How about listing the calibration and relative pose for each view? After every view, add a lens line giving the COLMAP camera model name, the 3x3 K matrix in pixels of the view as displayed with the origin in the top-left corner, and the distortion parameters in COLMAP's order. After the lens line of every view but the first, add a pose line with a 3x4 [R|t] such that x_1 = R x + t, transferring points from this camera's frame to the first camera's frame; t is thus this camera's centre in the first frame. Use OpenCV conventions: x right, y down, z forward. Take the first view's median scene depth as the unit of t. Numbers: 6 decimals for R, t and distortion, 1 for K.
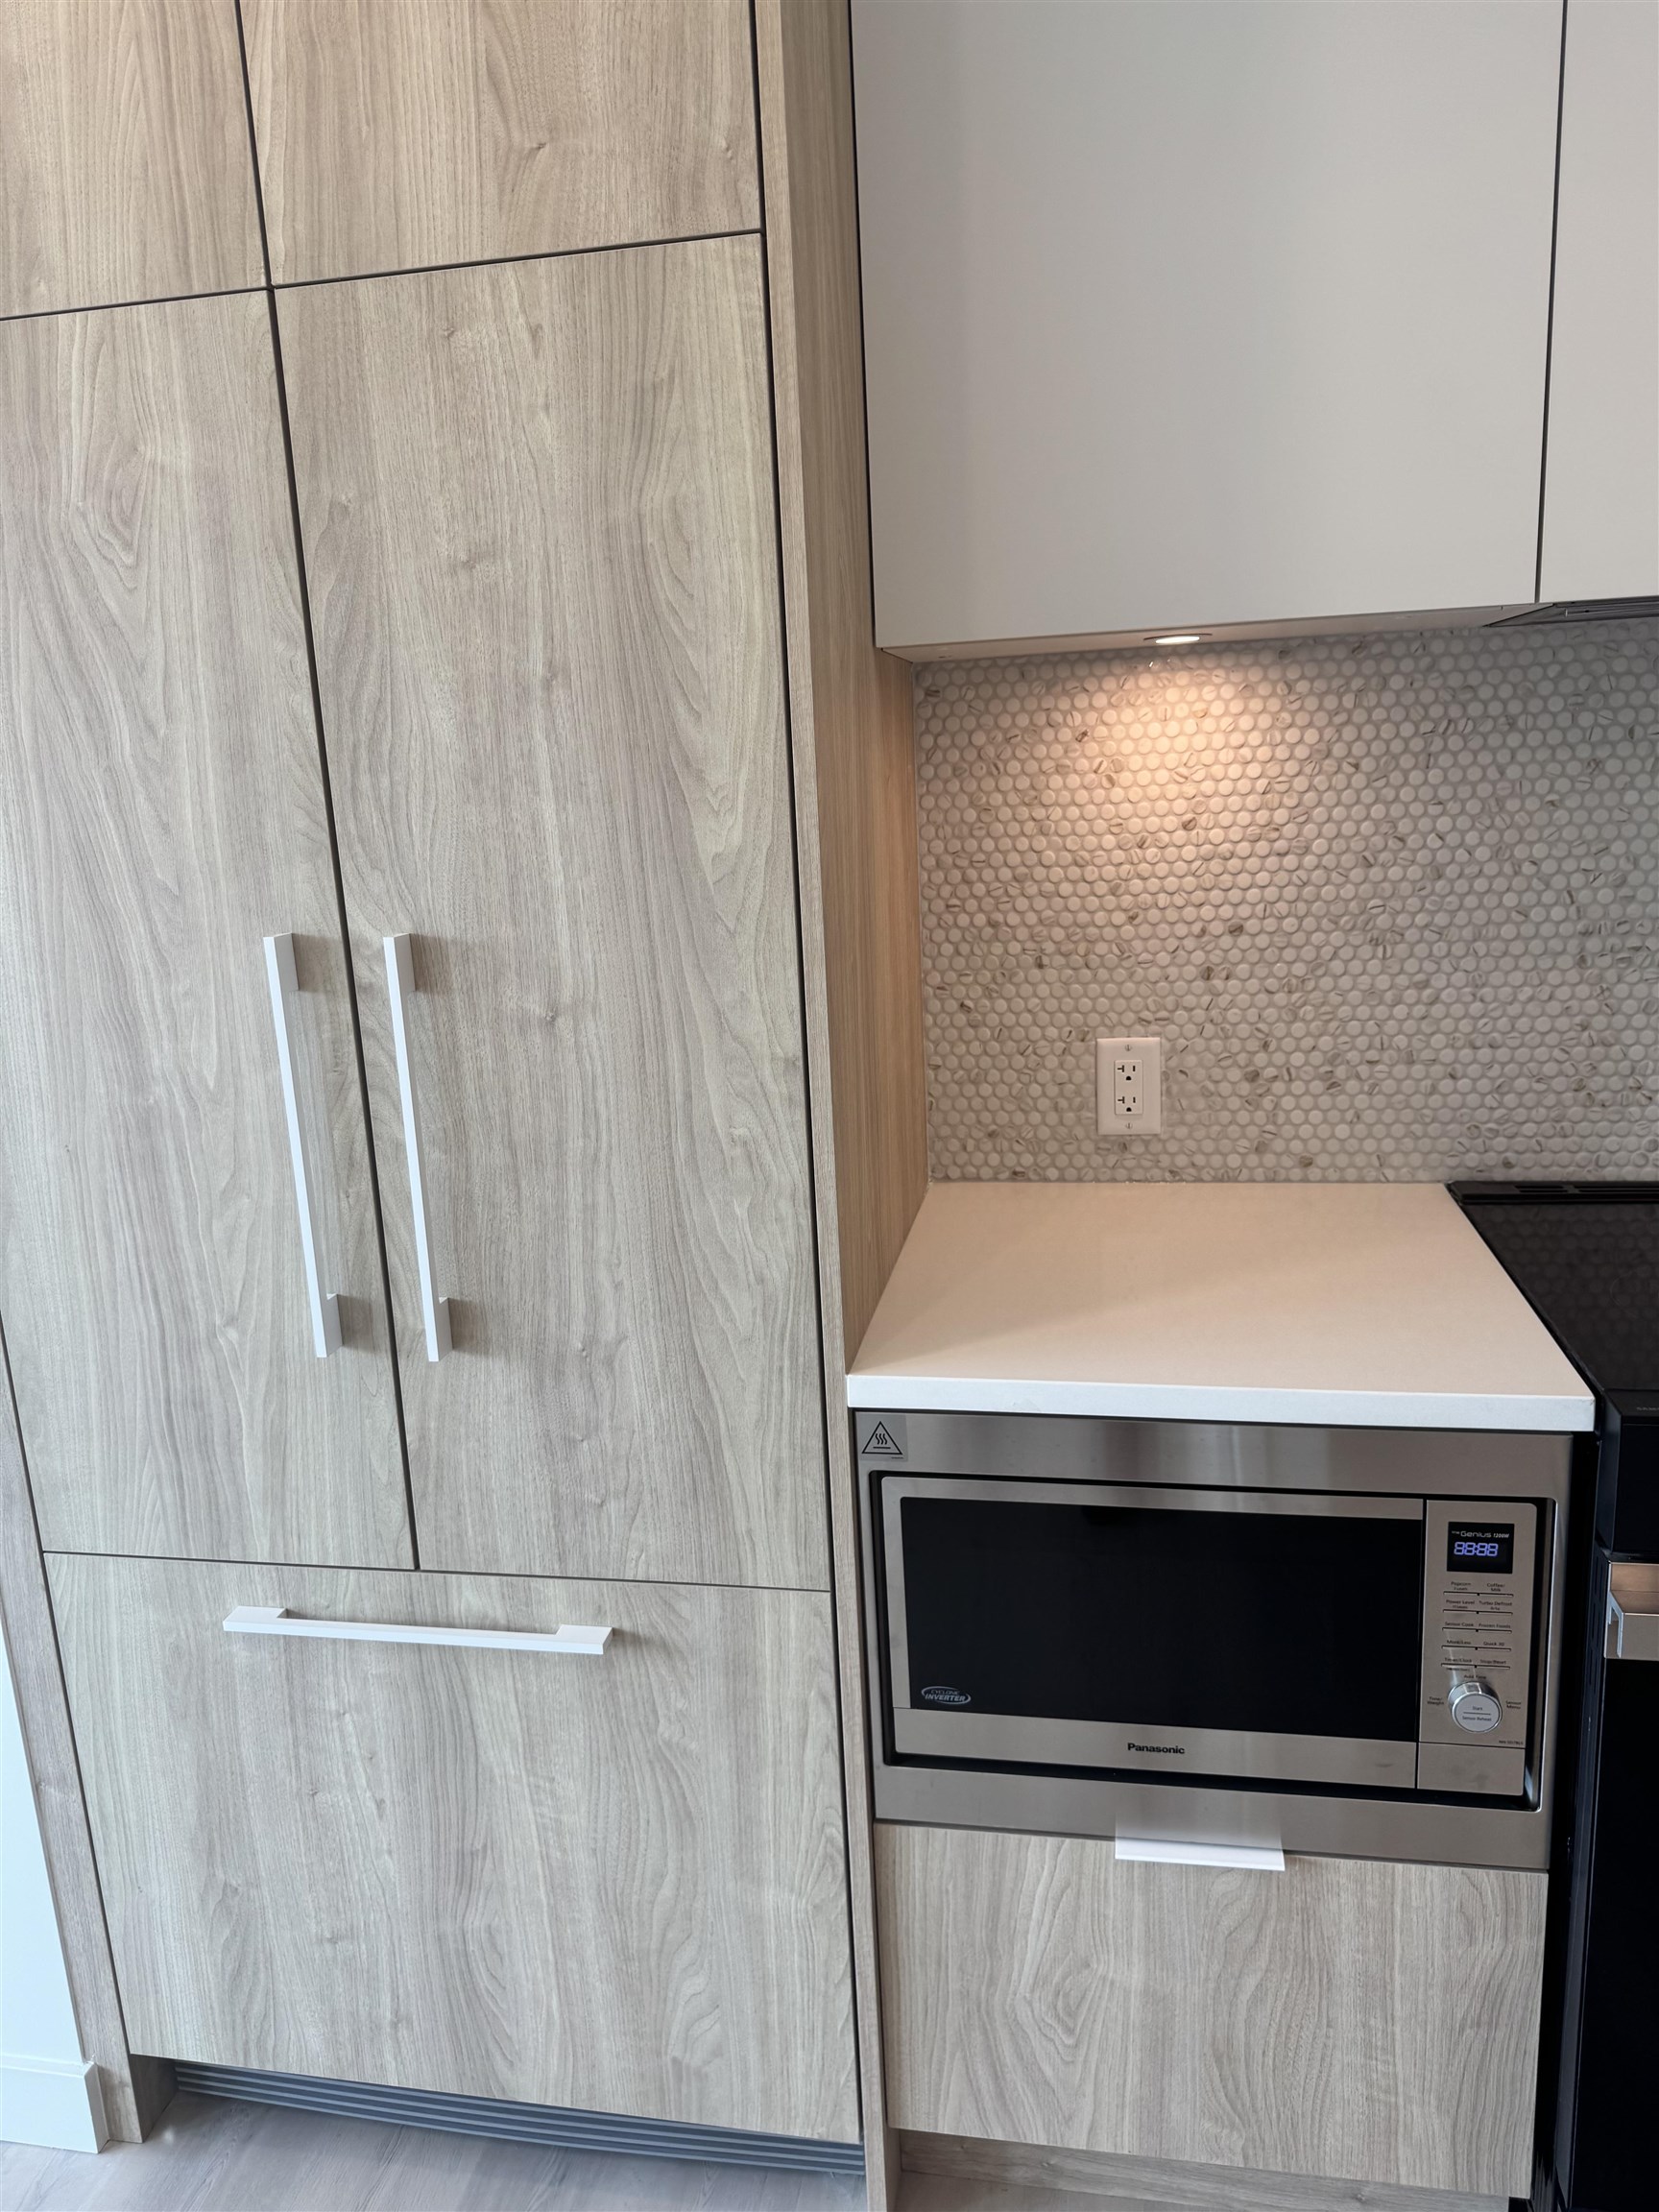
lens RADIAL K [[1549.8, 0, 811.4], [0, 1549.8, 1111.0], [0, 0, 1]] dist [0.042074, -0.061686]
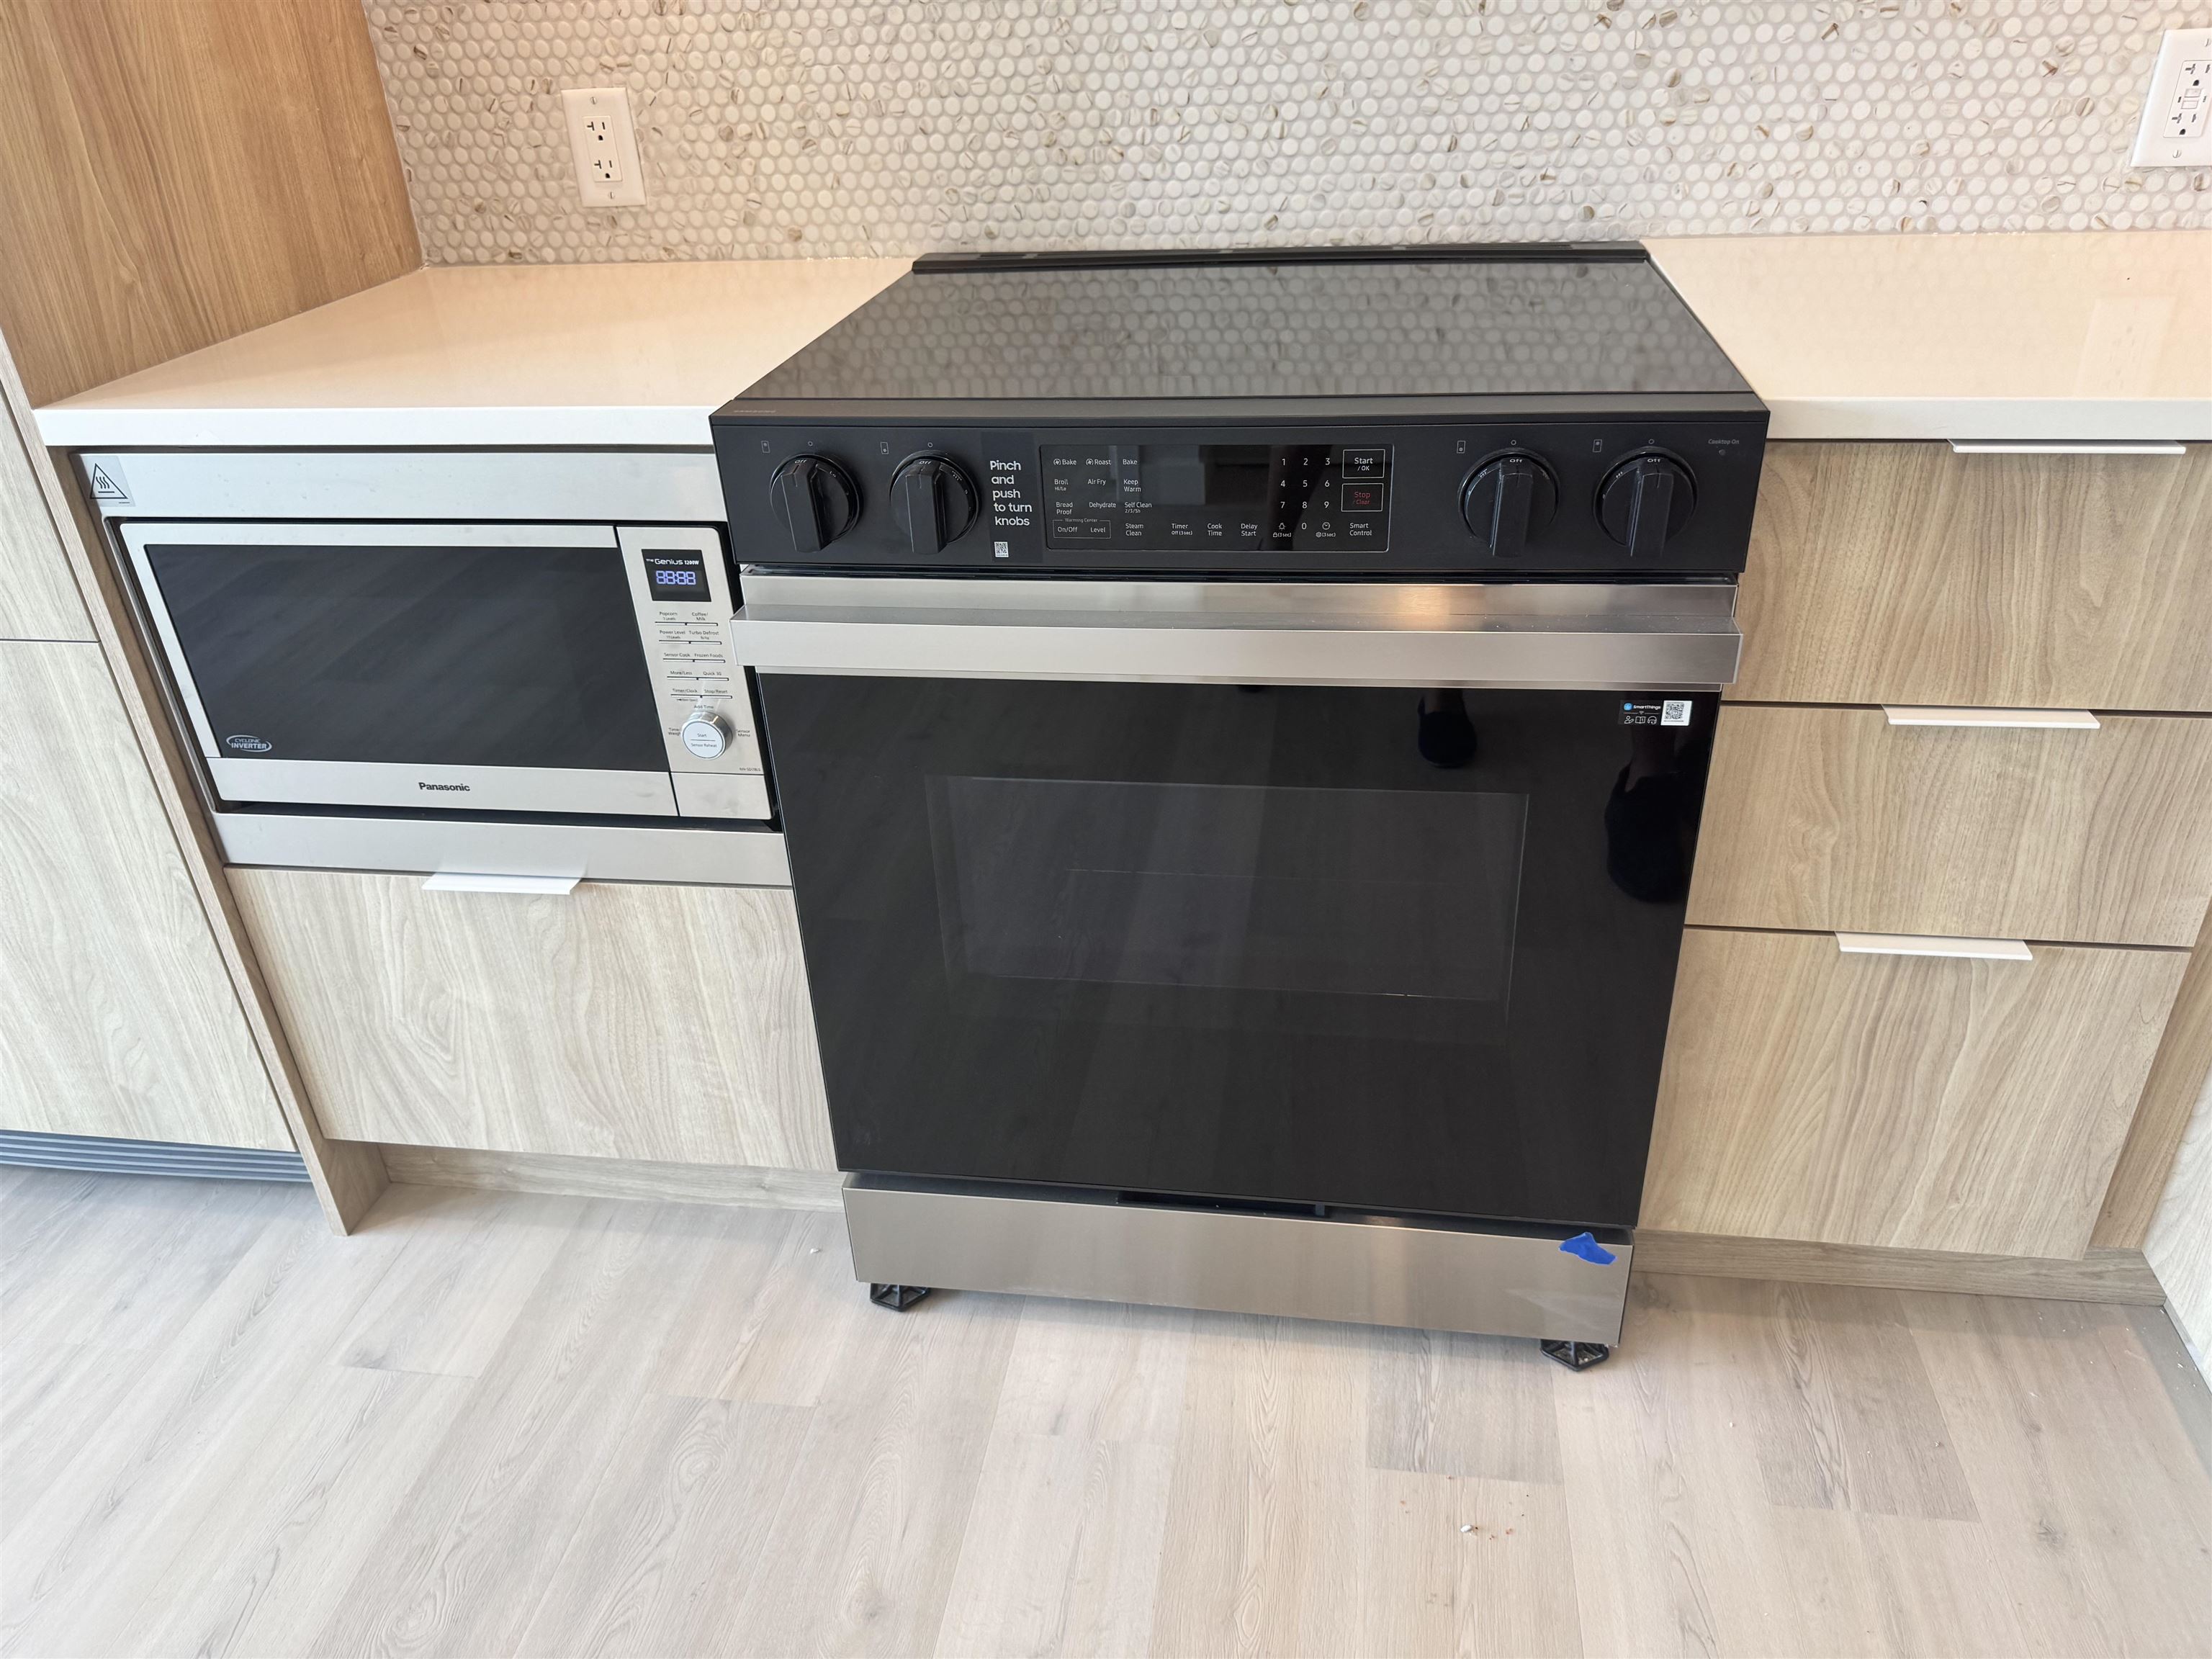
lens RADIAL K [[1549.8, 0, 1092.2], [0, 1549.8, 840.5], [0, 0, 1]] dist [0.042074, -0.061686]
pose [[0.999071, -0.013636, 0.040888, 0.575965], [0.000777, 0.954182, 0.299226, 0.126240], [-0.043094, -0.298916, 0.953306, -0.013935]]
